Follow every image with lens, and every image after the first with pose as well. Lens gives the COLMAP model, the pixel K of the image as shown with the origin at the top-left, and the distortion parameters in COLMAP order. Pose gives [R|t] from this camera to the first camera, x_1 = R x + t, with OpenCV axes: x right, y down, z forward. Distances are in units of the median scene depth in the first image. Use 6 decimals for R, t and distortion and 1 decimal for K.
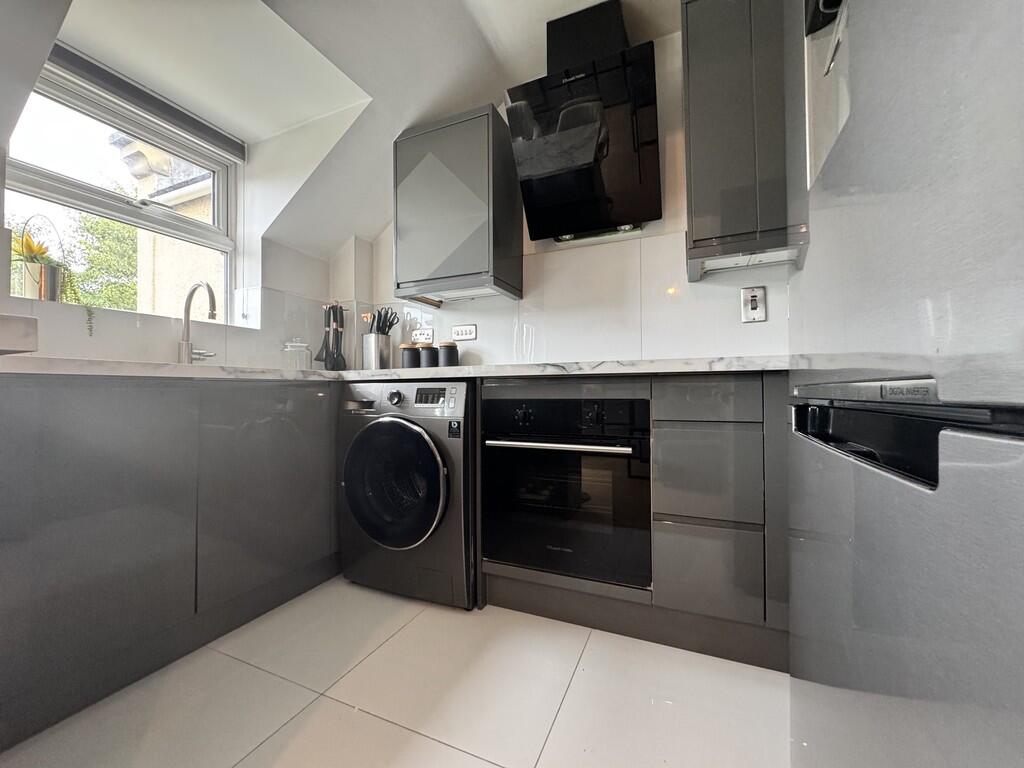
lens RADIAL K [[410.5, 0, 511.2], [0, 410.5, 384.6], [0, 0, 1]] dist [-0.002708, -0.000100]
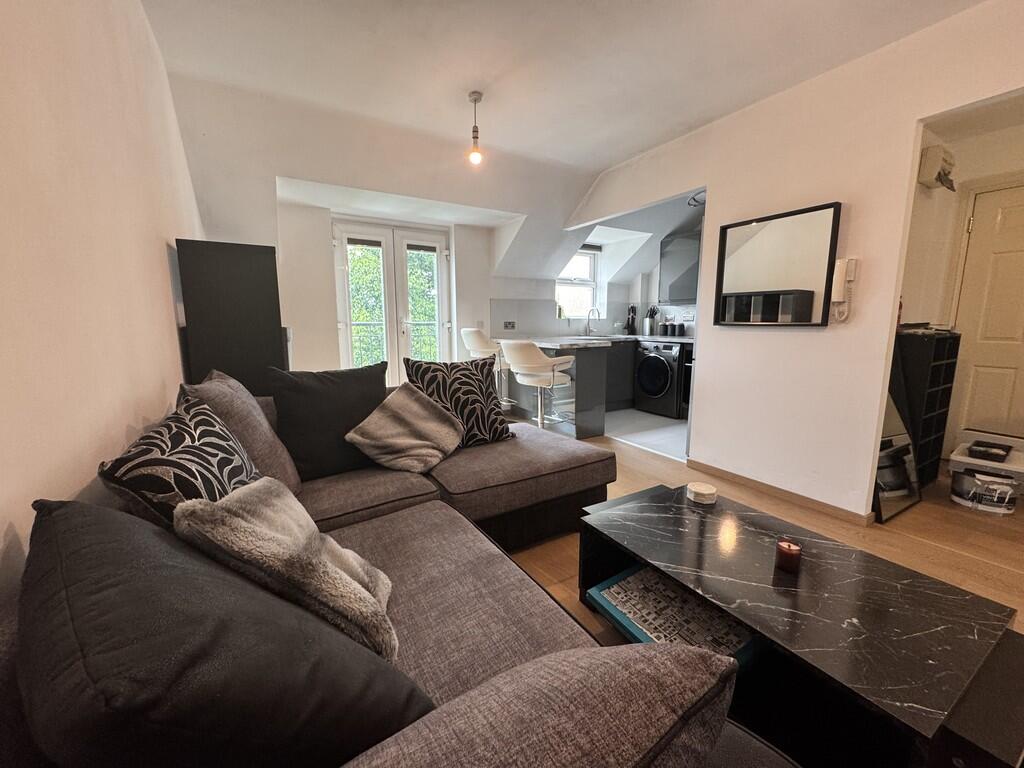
lens RADIAL K [[410.5, 0, 507.5], [0, 410.5, 382.7], [0, 0, 1]] dist [-0.002708, -0.000100]
pose [[0.813997, 0.088929, -0.574021, 0.441667], [0.007219, 0.986586, 0.163083, -0.163654], [0.580824, -0.136893, 0.802436, -1.583071]]
